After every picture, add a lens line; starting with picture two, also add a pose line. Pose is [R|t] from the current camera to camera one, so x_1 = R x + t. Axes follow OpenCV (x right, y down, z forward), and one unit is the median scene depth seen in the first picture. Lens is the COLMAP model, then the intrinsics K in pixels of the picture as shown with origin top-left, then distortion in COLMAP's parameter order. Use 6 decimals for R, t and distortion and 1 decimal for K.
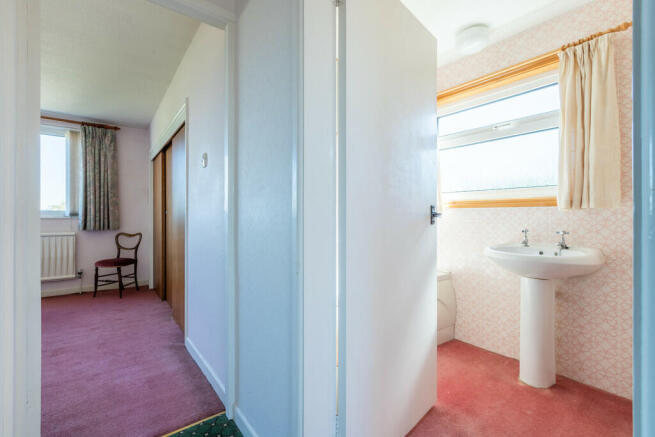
lens RADIAL K [[299.1, 0, 315.7], [0, 299.1, 215.5], [0, 0, 1]] dist [-0.002884, -0.001646]
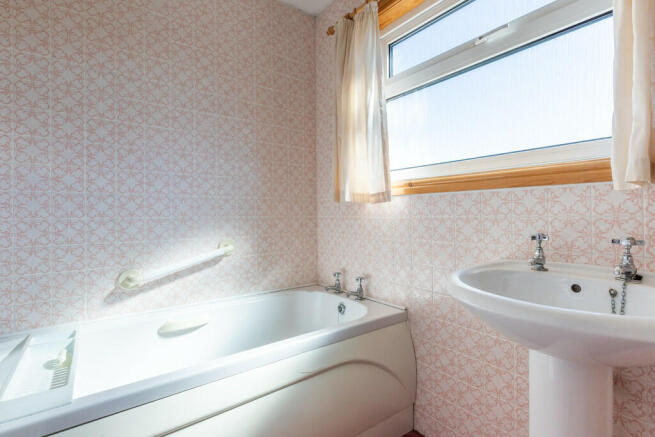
lens RADIAL K [[299.1, 0, 328.4], [0, 299.1, 214.9], [0, 0, 1]] dist [-0.002884, -0.001646]
pose [[0.999618, -0.022211, -0.016437, 0.382601], [0.022361, 0.999709, 0.009027, 0.005920], [0.016231, -0.009391, 0.999824, 0.530221]]
